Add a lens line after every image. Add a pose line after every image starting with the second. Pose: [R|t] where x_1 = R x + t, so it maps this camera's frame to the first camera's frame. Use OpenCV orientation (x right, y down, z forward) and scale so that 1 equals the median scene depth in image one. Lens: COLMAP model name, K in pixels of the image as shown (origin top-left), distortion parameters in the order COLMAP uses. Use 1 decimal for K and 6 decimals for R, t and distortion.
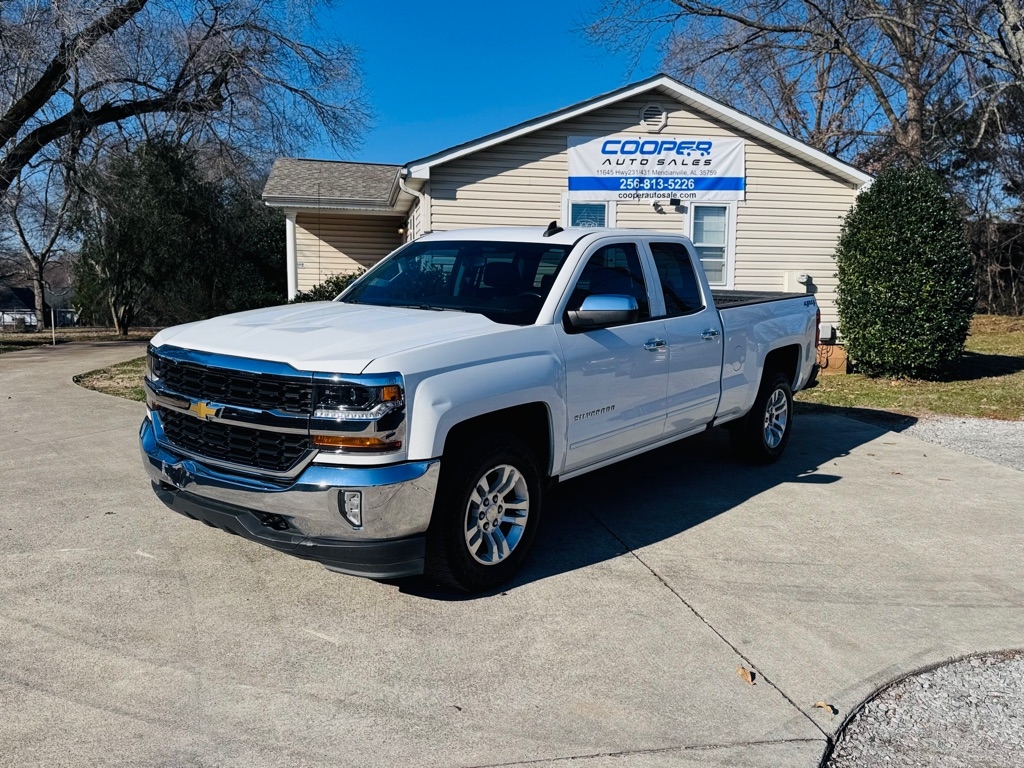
lens RADIAL K [[837.6, 0, 511.9], [0, 837.6, 381.2], [0, 0, 1]] dist [0.142395, -0.256333]
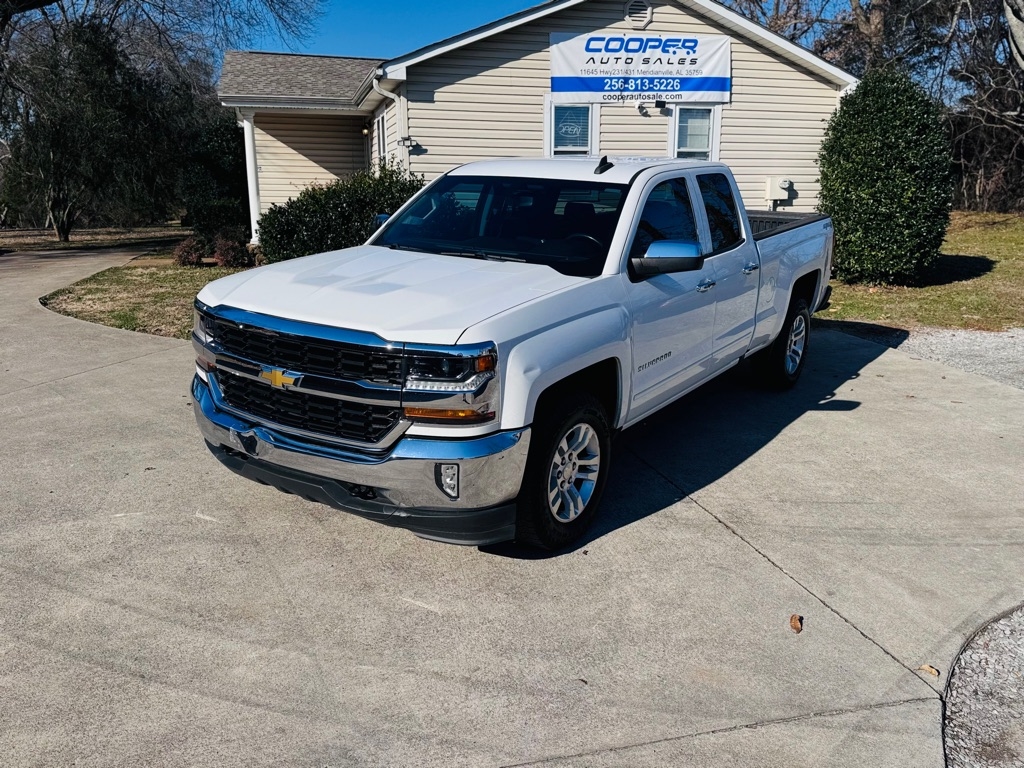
lens RADIAL K [[841.9, 0, 512.0], [0, 841.9, 384.0], [0, 0, 1]] dist [0.108289, -0.179013]
pose [[0.997580, -0.022127, 0.065917, -0.093718], [0.013515, 0.991638, 0.128344, -0.045057], [-0.068205, -0.127143, 0.989537, 0.020252]]
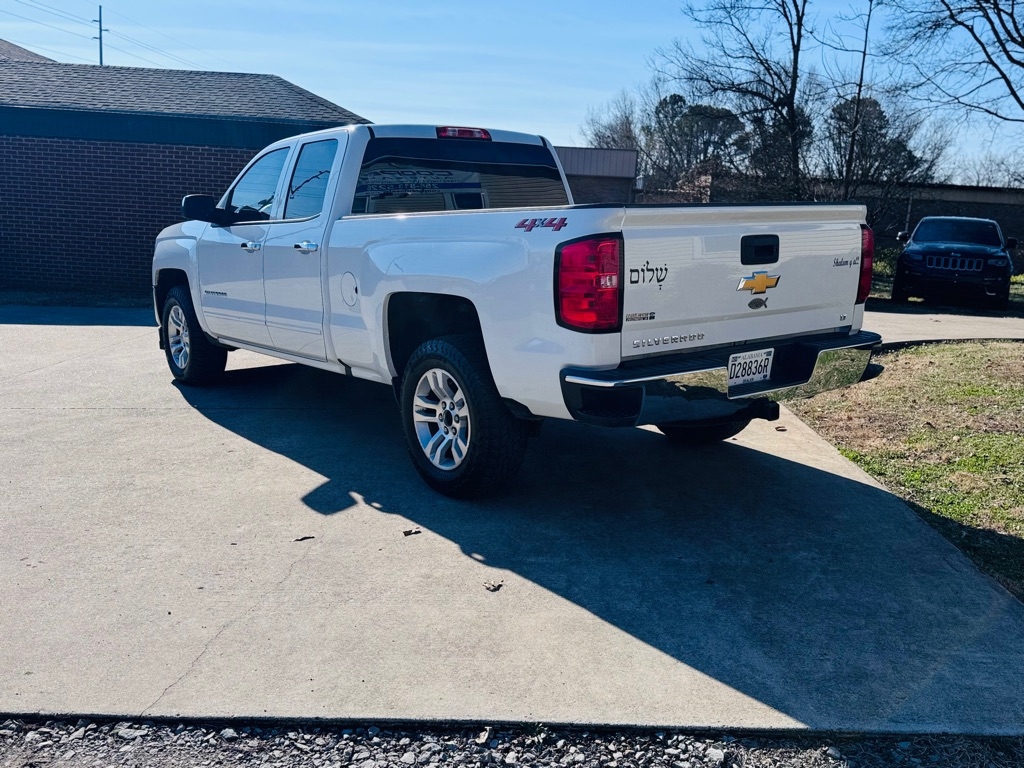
lens RADIAL K [[912.6, 0, 515.6], [0, 912.6, 386.1], [0, 0, 1]] dist [0.113463, -0.178032]
pose [[-0.237538, 0.159209, -0.958242, 0.922252], [-0.141321, 0.970317, 0.196247, -0.111736], [0.961043, 0.182035, -0.207987, 1.209460]]
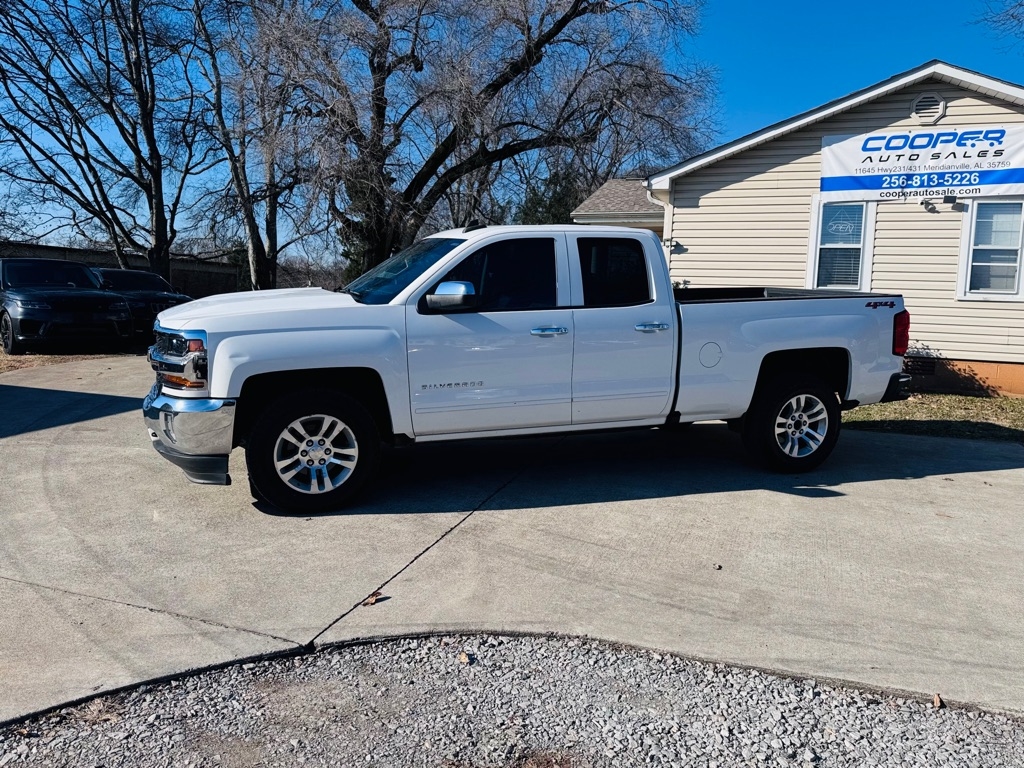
lens RADIAL K [[796.7, 0, 519.2], [0, 796.7, 382.7], [0, 0, 1]] dist [0.107889, -0.161256]
pose [[0.856543, 0.071279, -0.511130, 0.509524], [-0.075854, 0.997048, 0.011926, 0.009828], [0.510471, 0.028557, 0.859421, 0.078966]]
